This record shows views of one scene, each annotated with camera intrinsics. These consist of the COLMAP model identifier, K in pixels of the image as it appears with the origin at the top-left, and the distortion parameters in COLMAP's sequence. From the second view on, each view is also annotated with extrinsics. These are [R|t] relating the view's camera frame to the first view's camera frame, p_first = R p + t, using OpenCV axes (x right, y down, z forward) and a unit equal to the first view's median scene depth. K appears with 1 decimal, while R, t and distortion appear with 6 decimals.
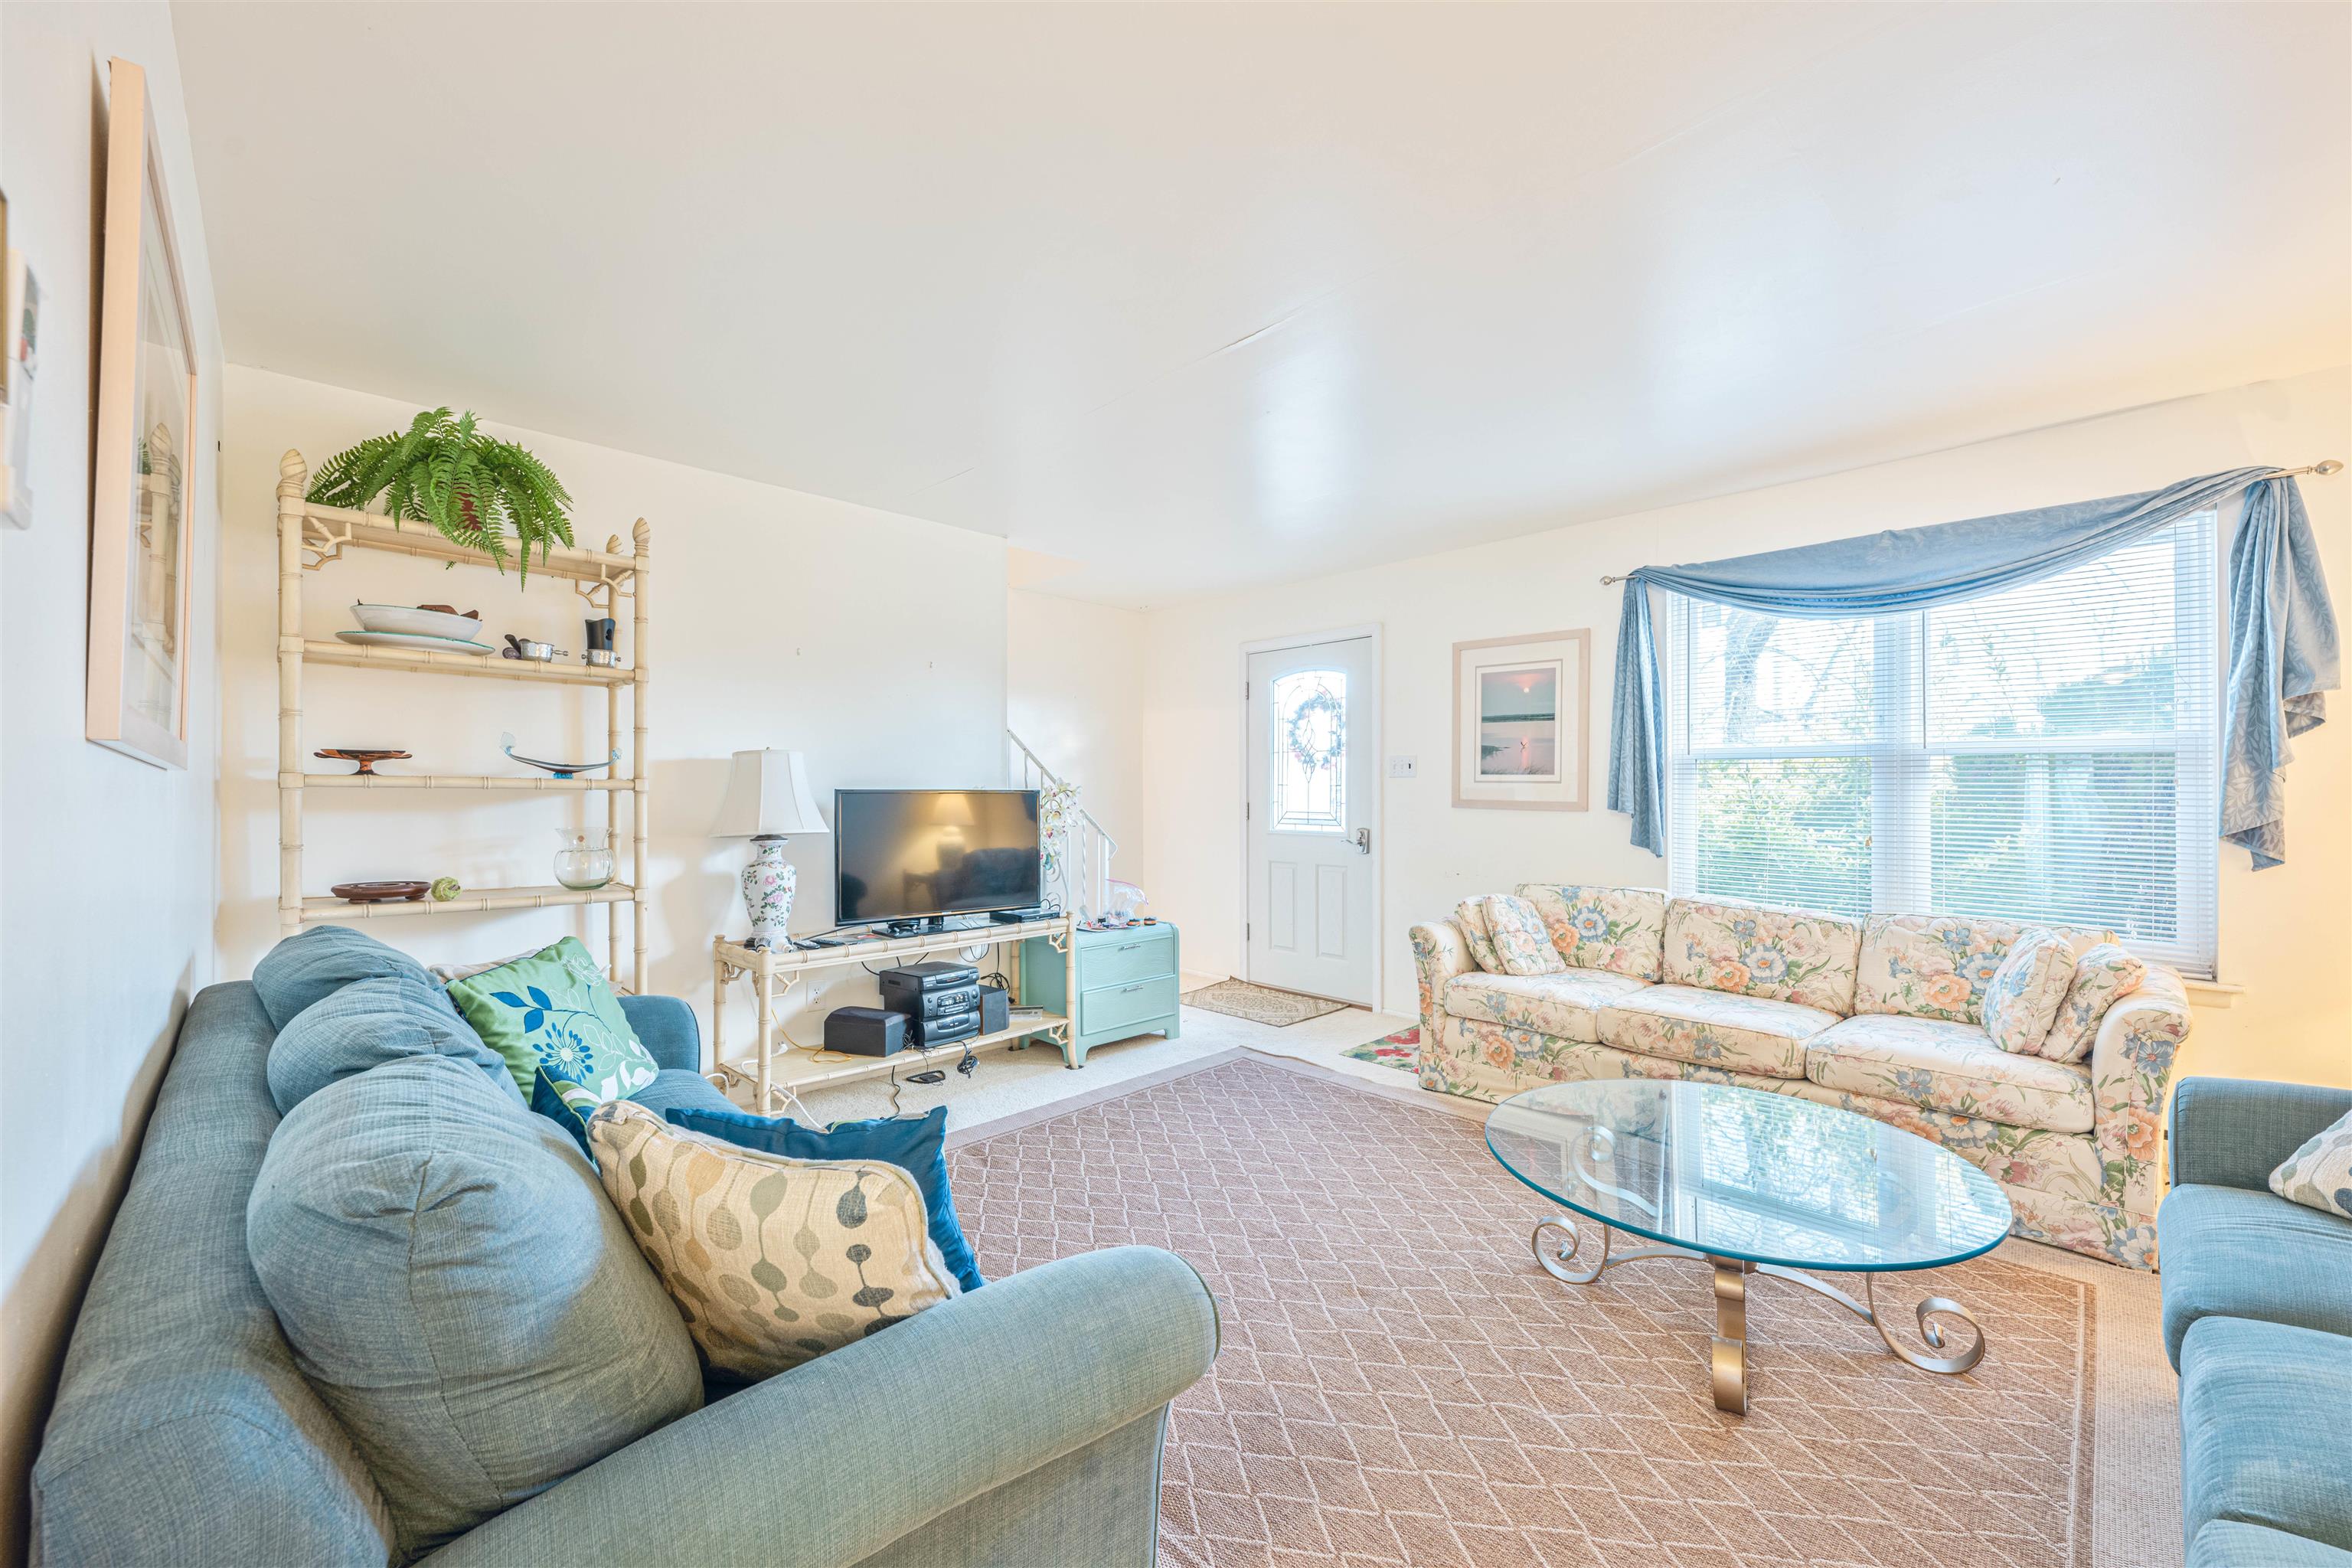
lens RADIAL K [[927.7, 0, 1167.7], [0, 927.7, 784.4], [0, 0, 1]] dist [-0.001735, -0.000139]
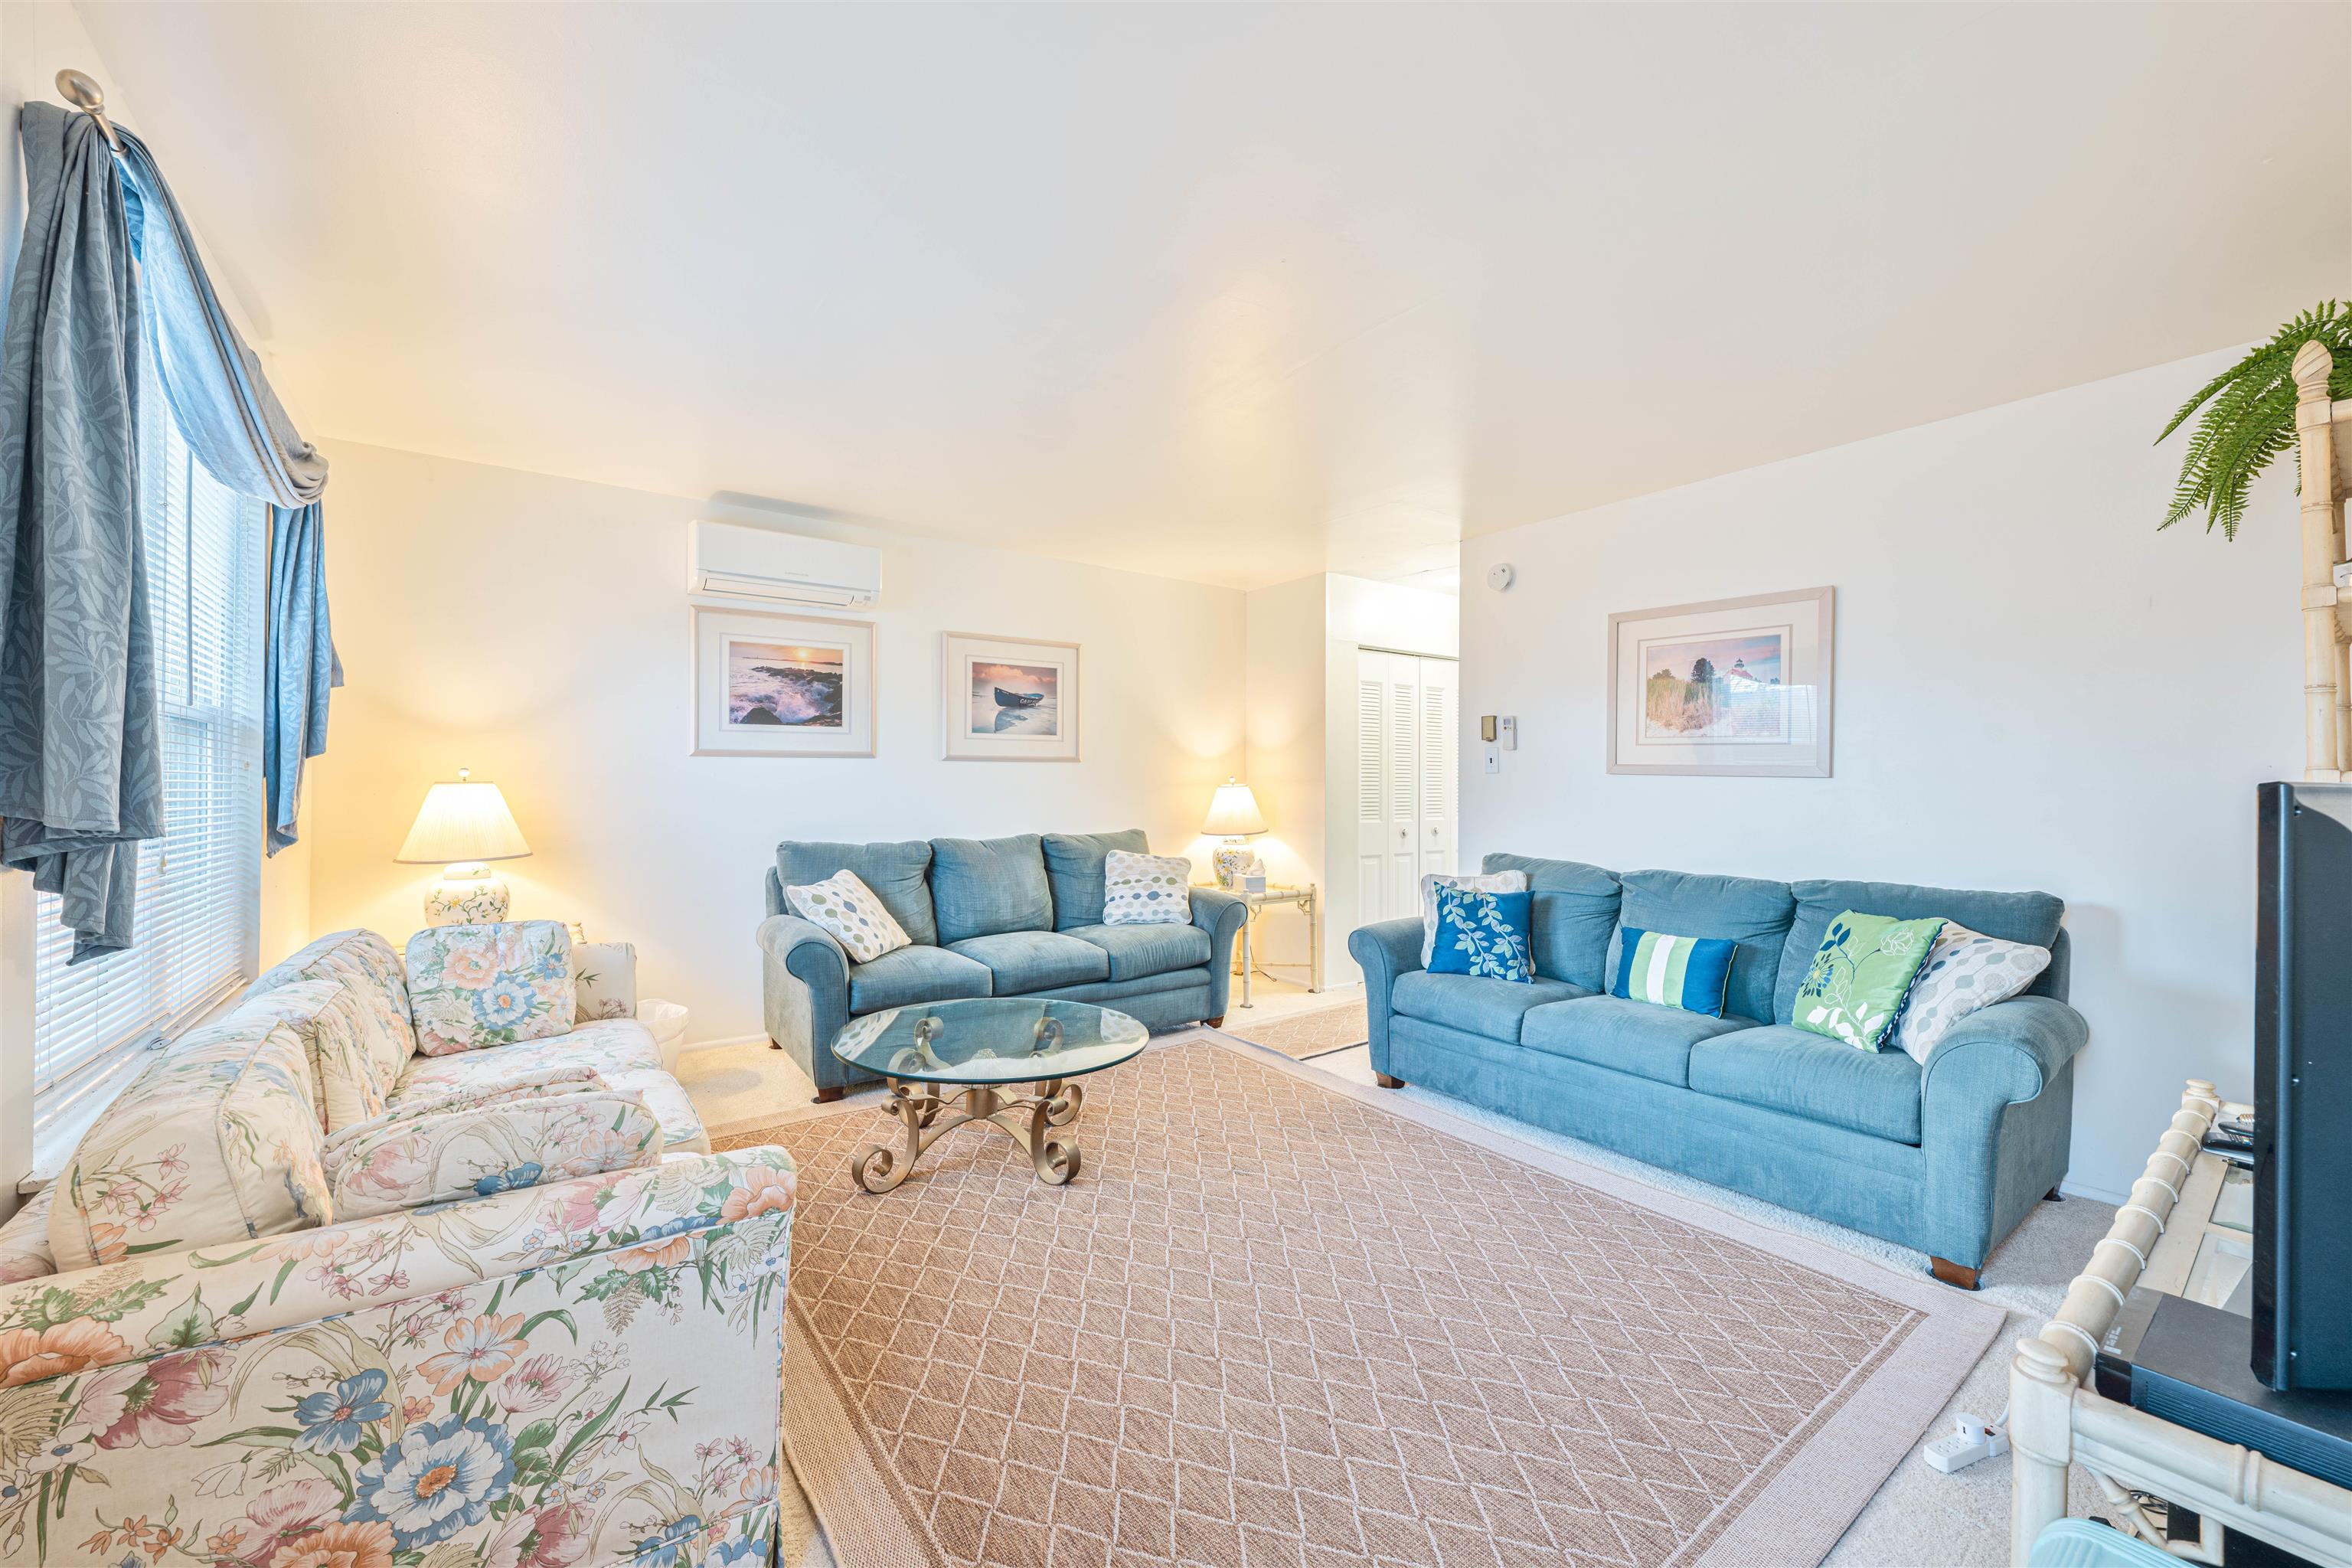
lens RADIAL K [[927.7, 0, 1191.5], [0, 927.7, 784.4], [0, 0, 1]] dist [-0.001735, -0.000139]
pose [[-0.992917, -0.008290, 0.118520, 0.071901], [-0.008833, 0.999953, -0.004056, 0.008586], [-0.118481, -0.005074, -0.992943, 1.349611]]
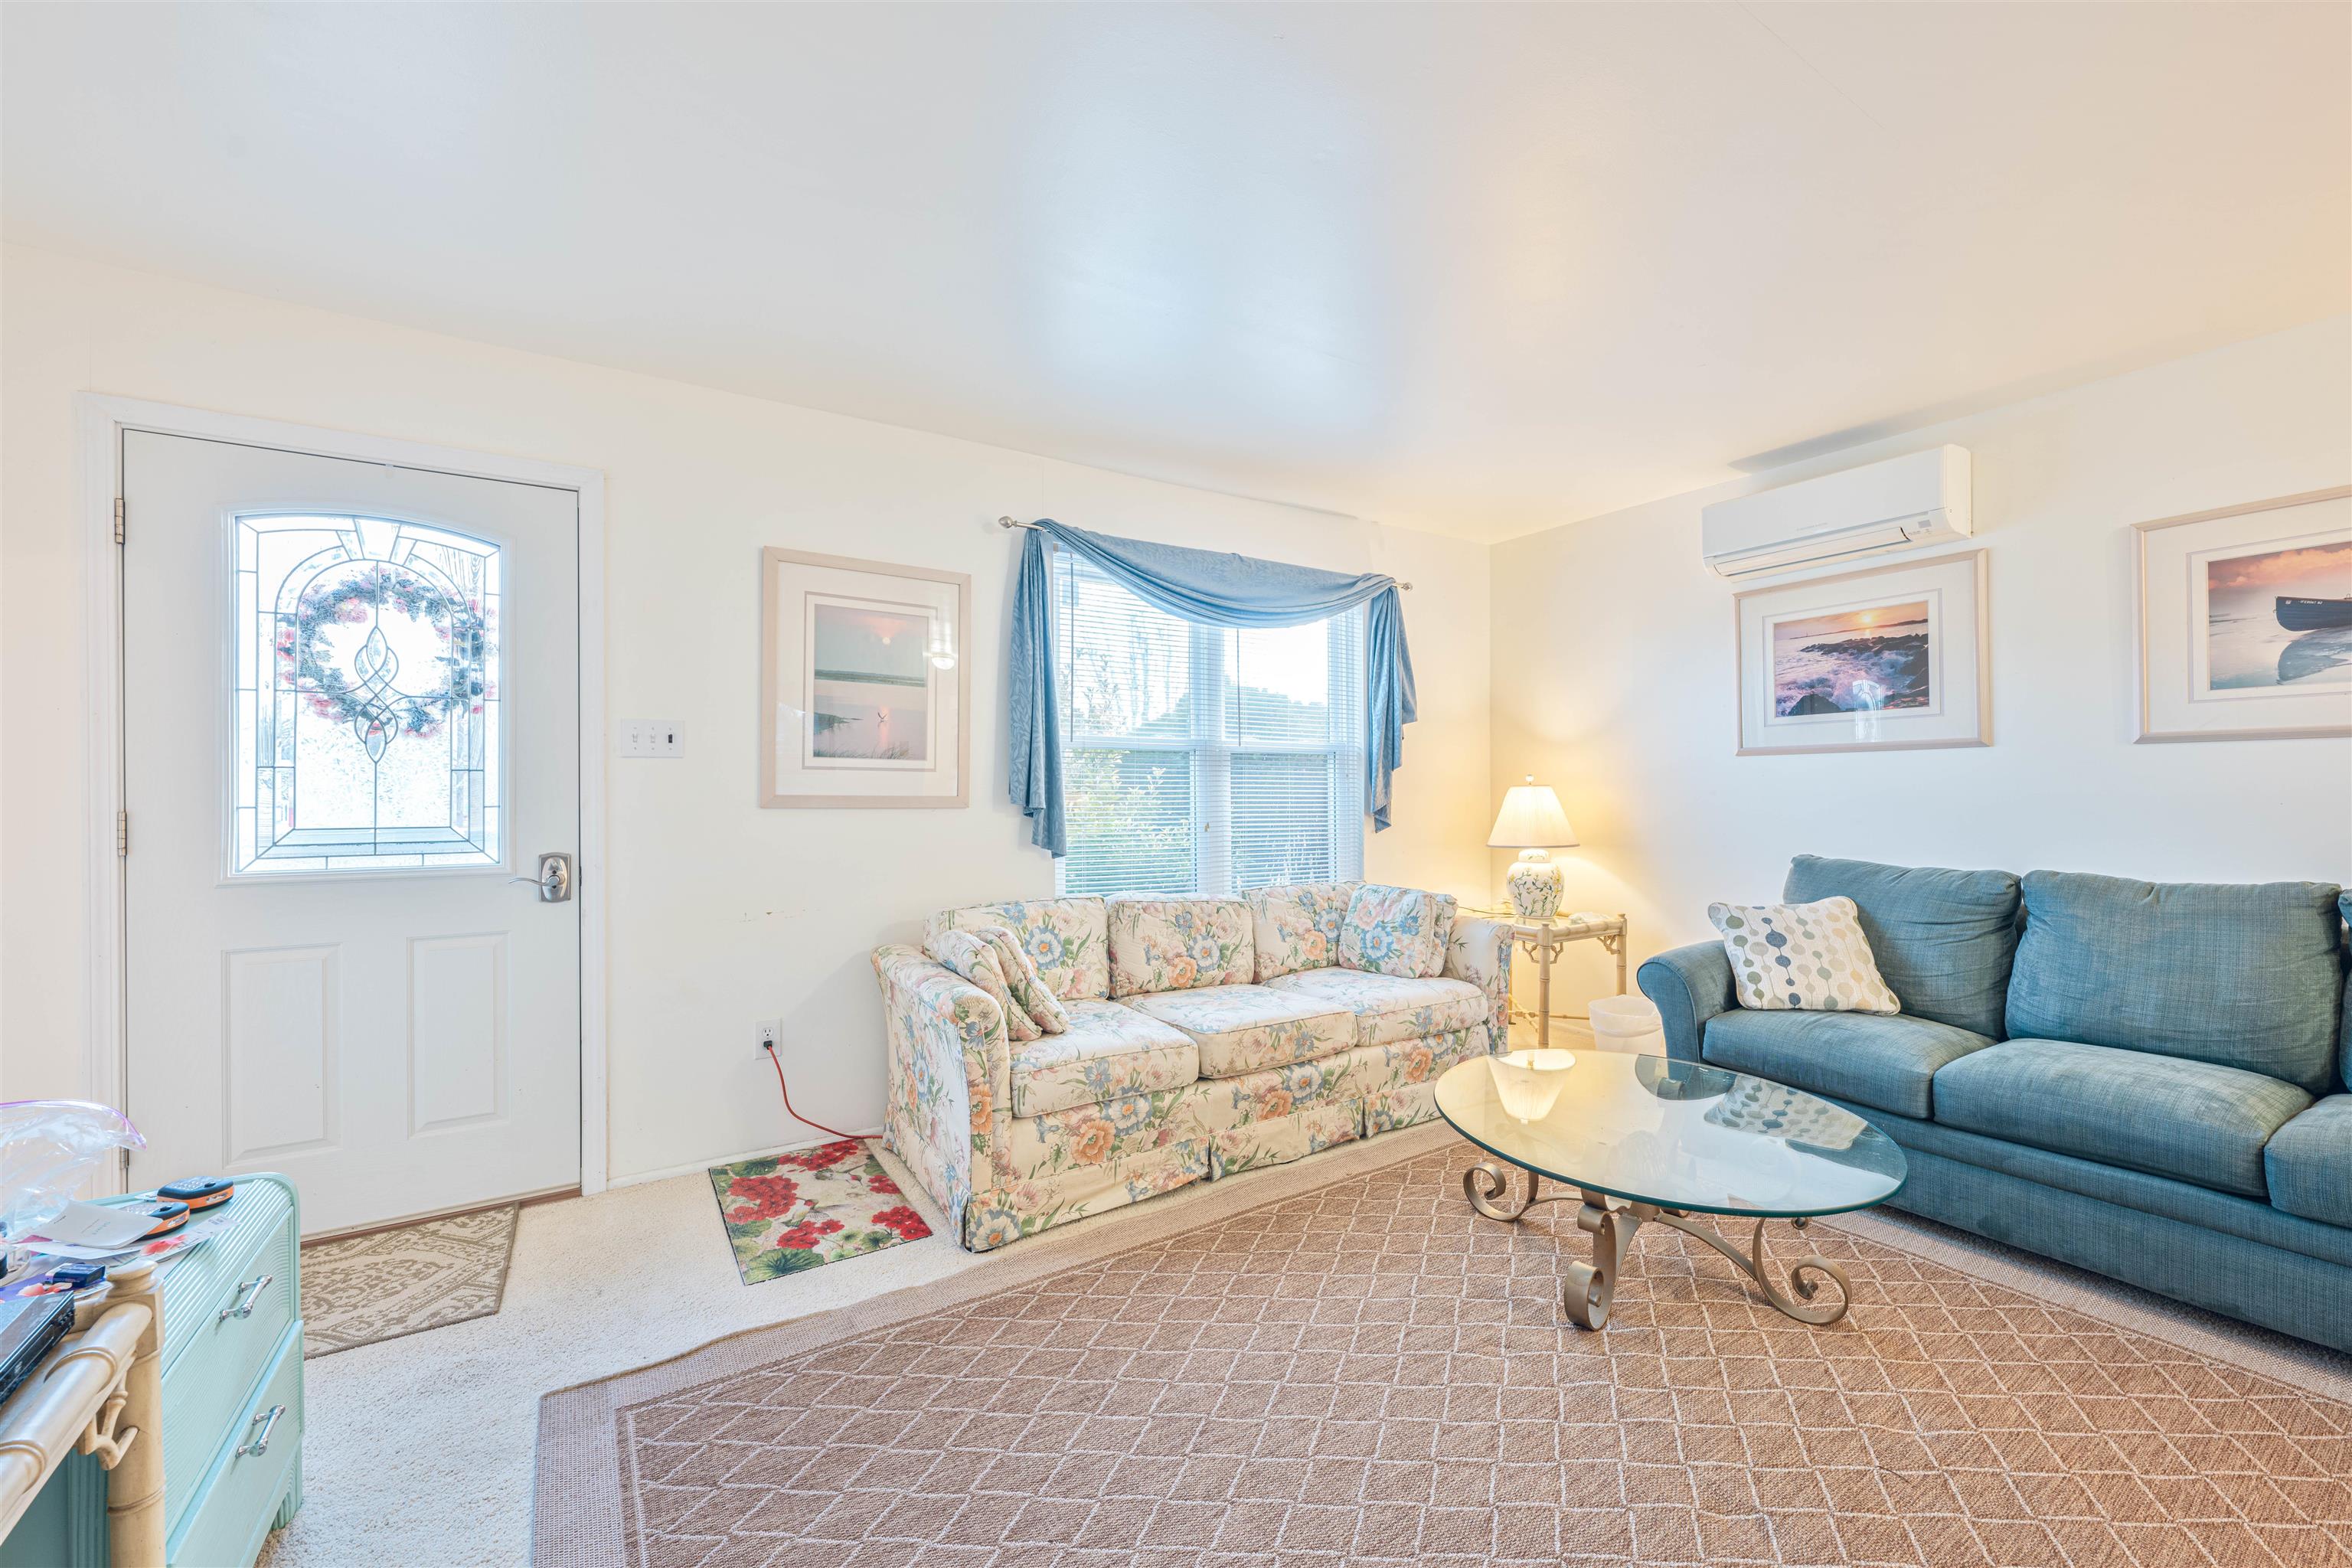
lens RADIAL K [[927.7, 0, 1180.5], [0, 927.7, 786.4], [0, 0, 1]] dist [-0.001735, -0.000139]
pose [[0.189164, 0.000376, 0.981946, -0.316807], [-0.003754, 0.999993, 0.000340, 0.011023], [-0.981938, -0.003750, 0.189164, 0.749626]]
